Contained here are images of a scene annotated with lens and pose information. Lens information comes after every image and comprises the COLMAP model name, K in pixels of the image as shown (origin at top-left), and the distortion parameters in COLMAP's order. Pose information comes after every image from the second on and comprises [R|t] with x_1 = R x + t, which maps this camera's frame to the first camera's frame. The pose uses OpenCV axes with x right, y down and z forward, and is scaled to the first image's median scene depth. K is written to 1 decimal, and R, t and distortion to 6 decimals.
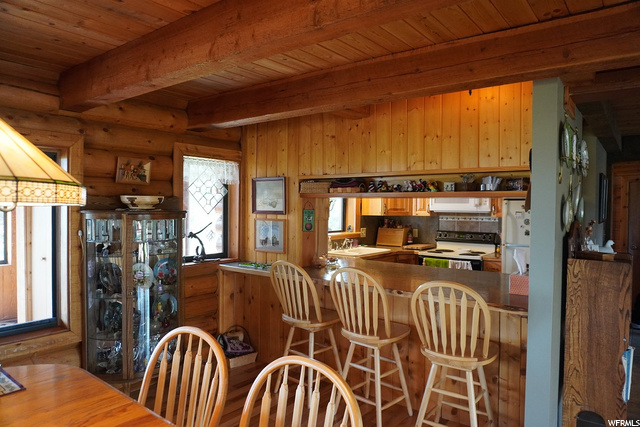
lens RADIAL K [[424.6, 0, 323.7], [0, 424.6, 213.0], [0, 0, 1]] dist [-0.045183, 0.024428]
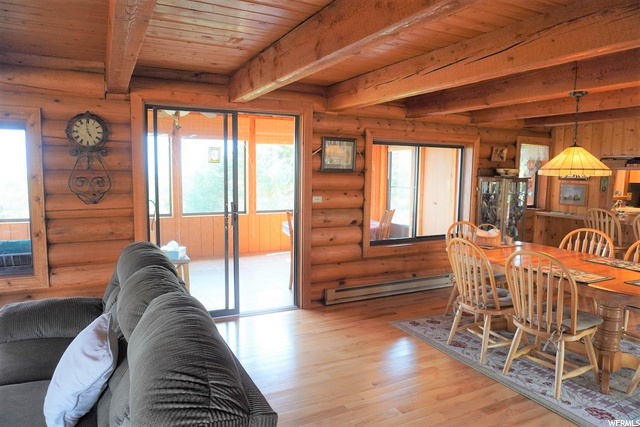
lens RADIAL K [[424.6, 0, 316.5], [0, 424.6, 212.2], [0, 0, 1]] dist [-0.045183, 0.024428]
pose [[0.906612, 0.047638, -0.419268, -0.351563], [-0.015178, 0.996645, 0.080422, 0.009808], [0.421692, -0.066548, 0.904294, -0.817667]]
